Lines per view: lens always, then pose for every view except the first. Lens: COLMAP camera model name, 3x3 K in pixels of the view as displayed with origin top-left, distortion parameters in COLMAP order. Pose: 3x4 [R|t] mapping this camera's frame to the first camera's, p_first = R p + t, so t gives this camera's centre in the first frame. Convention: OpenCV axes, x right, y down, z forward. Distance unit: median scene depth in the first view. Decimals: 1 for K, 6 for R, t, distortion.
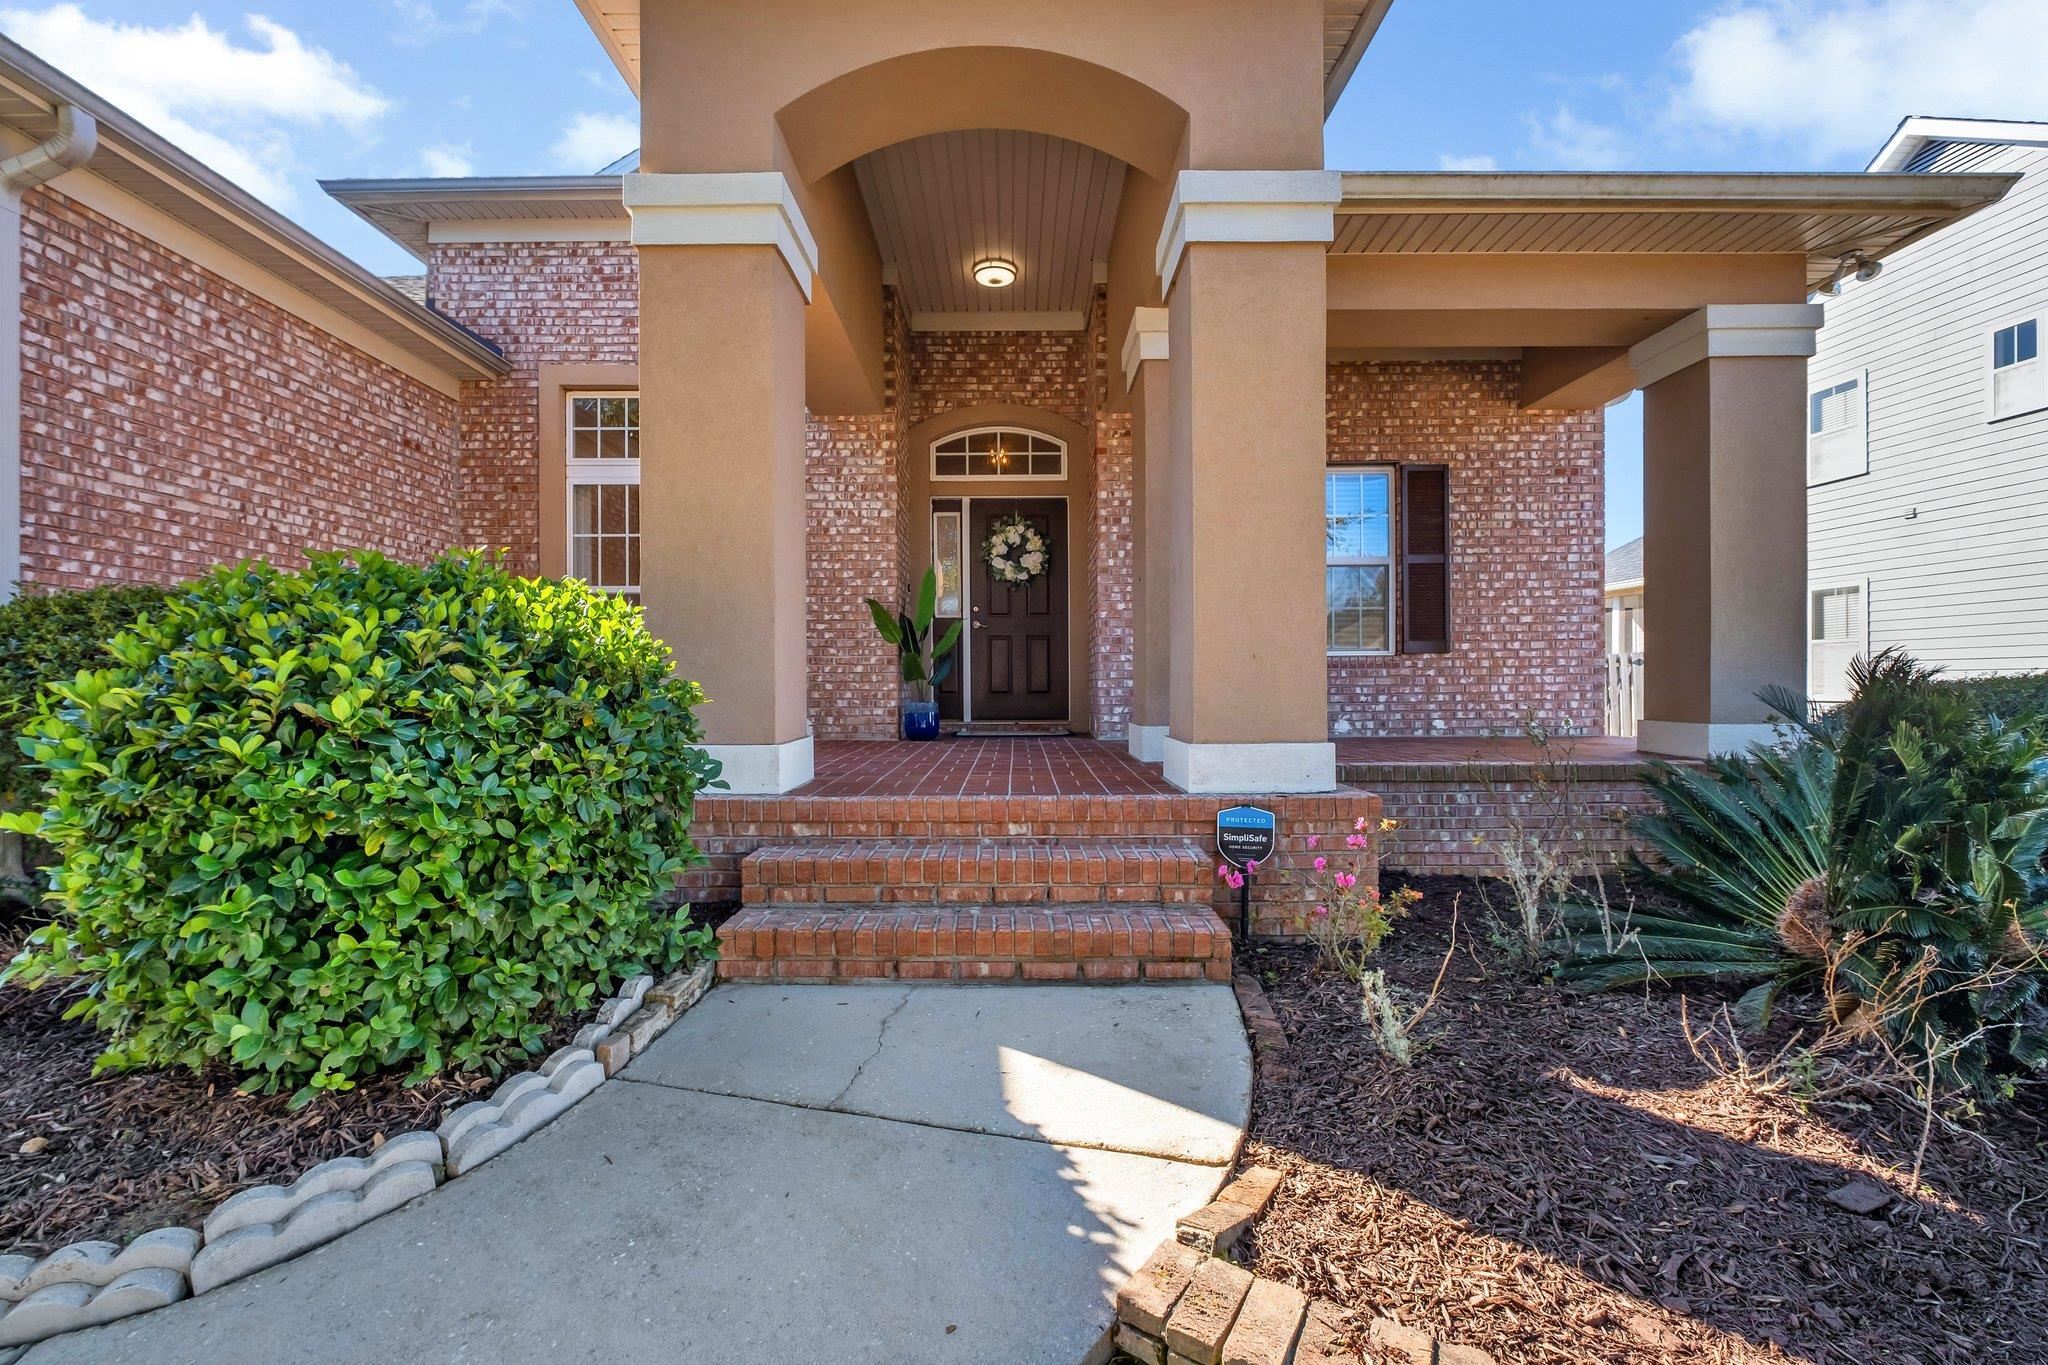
lens RADIAL K [[888.5, 0, 1016.3], [0, 888.5, 684.6], [0, 0, 1]] dist [-0.000690, 0.000383]
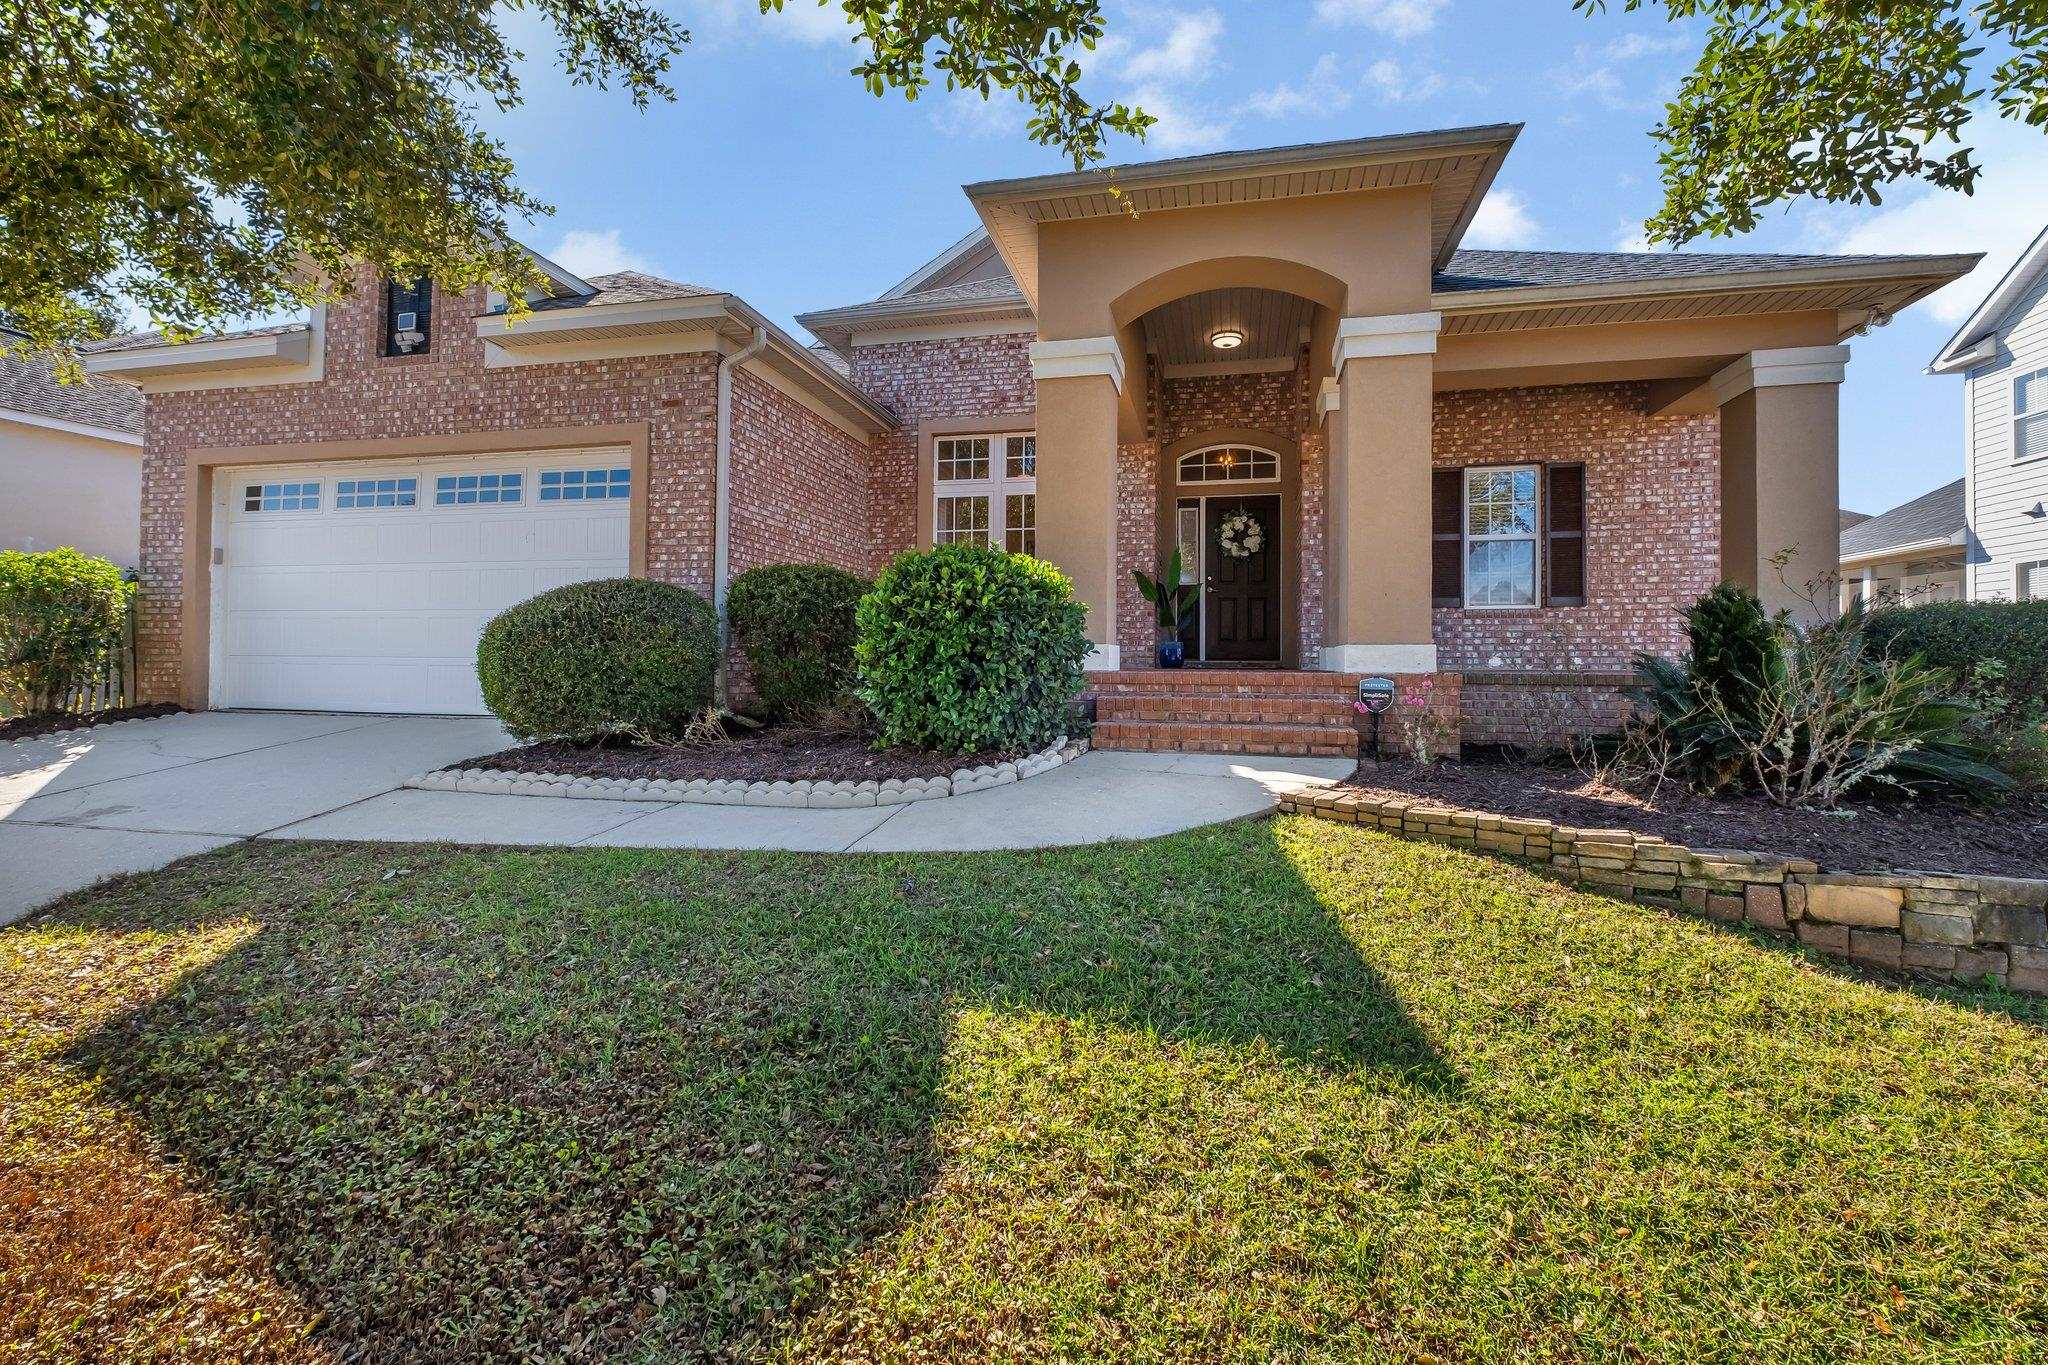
lens RADIAL K [[888.5, 0, 1000.1], [0, 888.5, 641.3], [0, 0, 1]] dist [-0.000690, 0.000383]
pose [[0.966617, 0.008264, -0.256092, -0.007220], [-0.016001, 0.999476, -0.028145, 0.064988], [0.255725, 0.031304, 0.966243, -0.464330]]
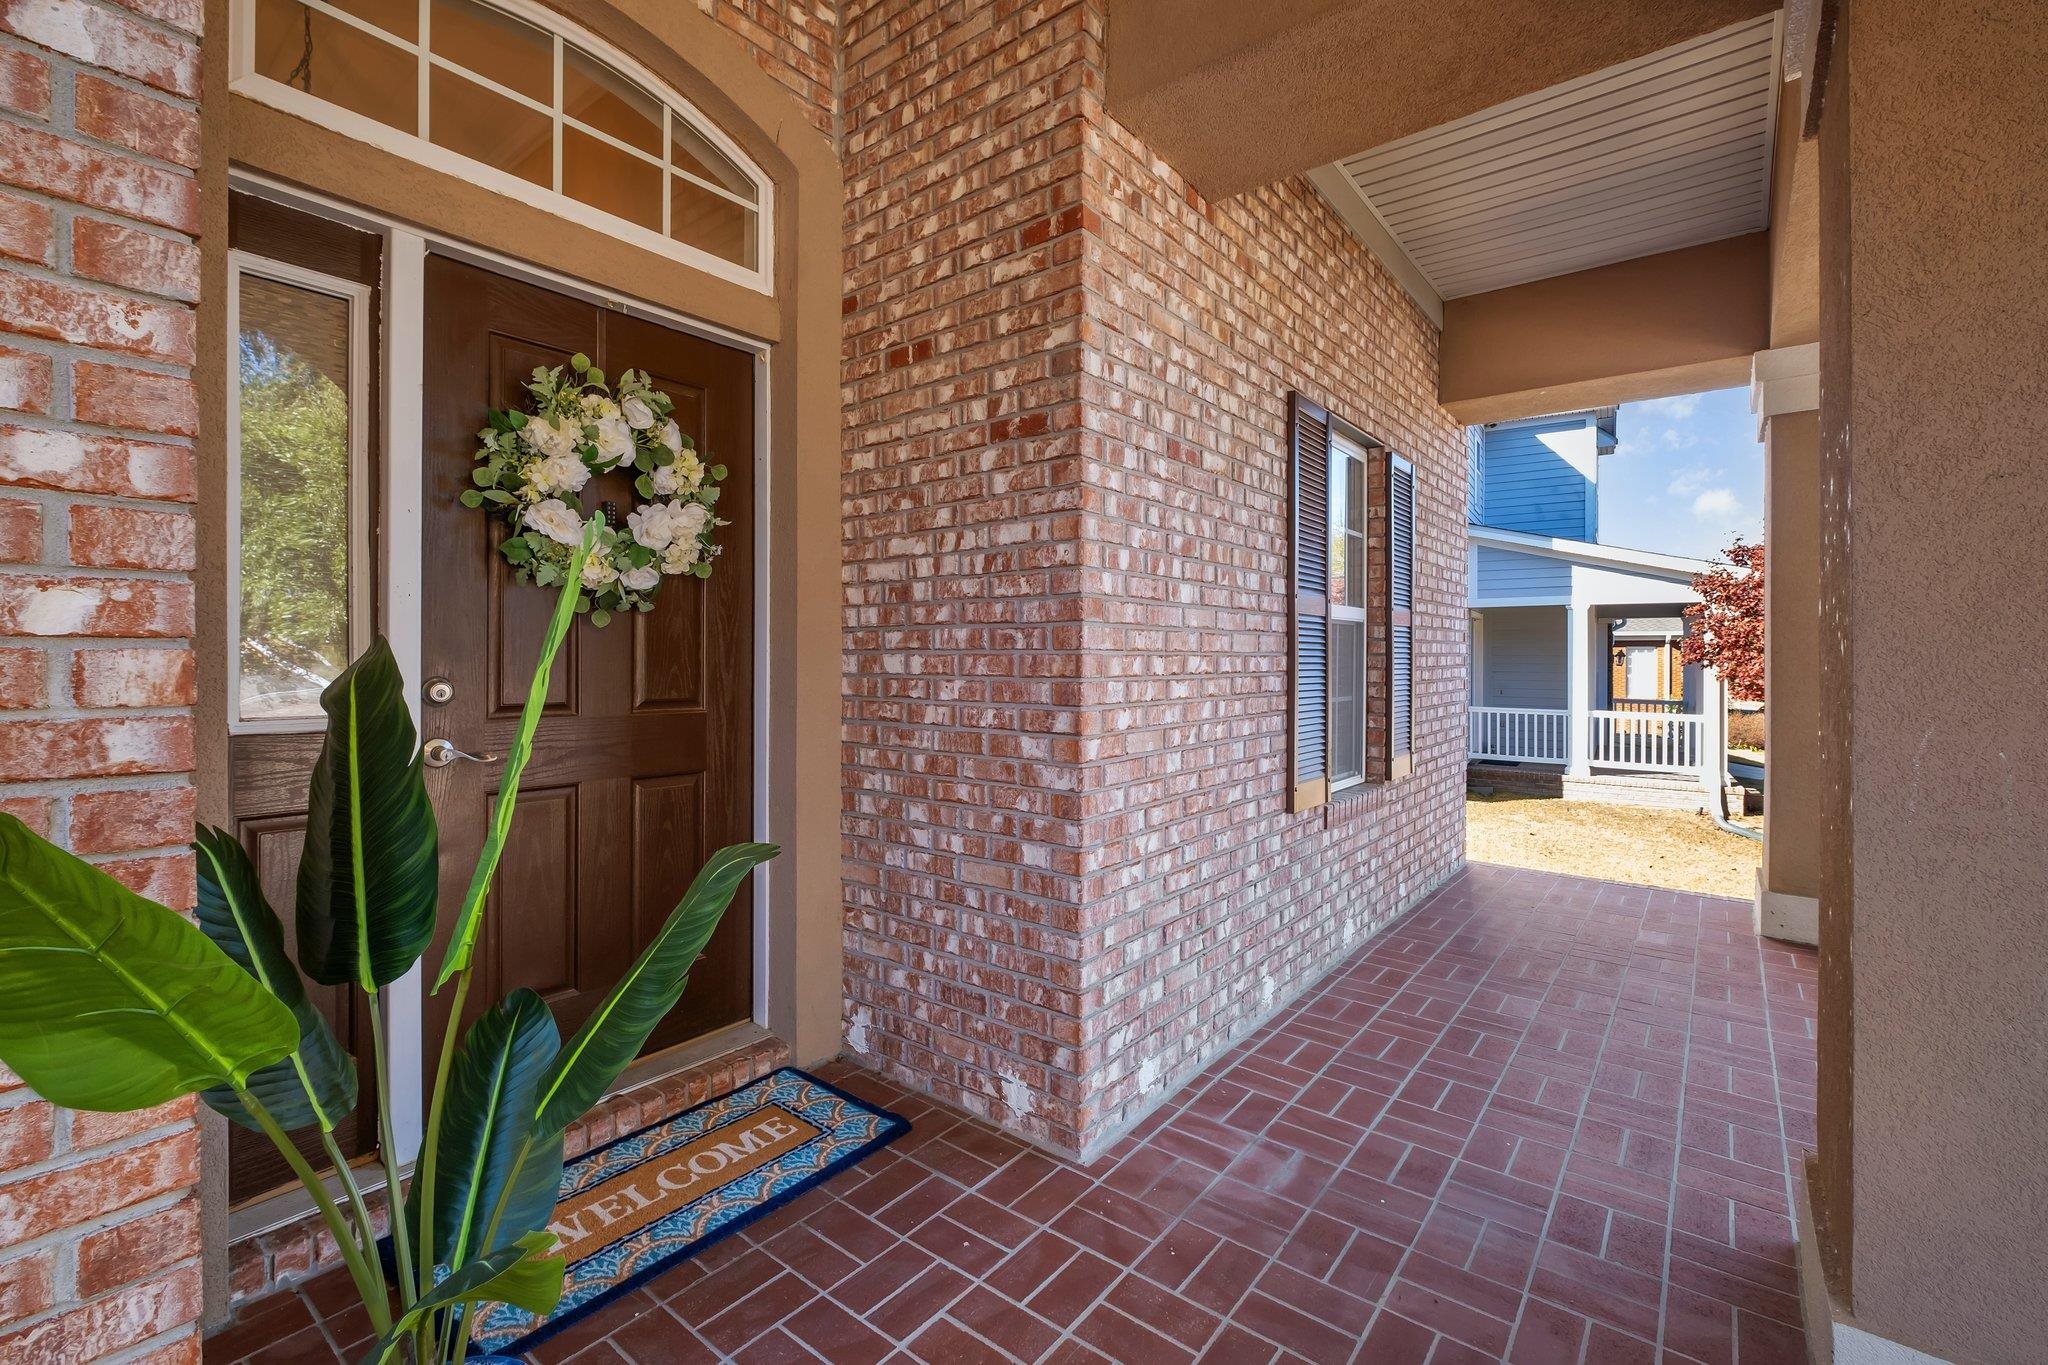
lens RADIAL K [[888.5, 0, 1005.9], [0, 888.5, 655.9], [0, 0, 1]] dist [-0.000690, 0.000383]
pose [[0.627541, 0.006813, 0.778554, -0.165749], [-0.007137, 0.999970, -0.002998, -0.112186], [-0.778551, -0.003675, 0.627570, 0.842973]]
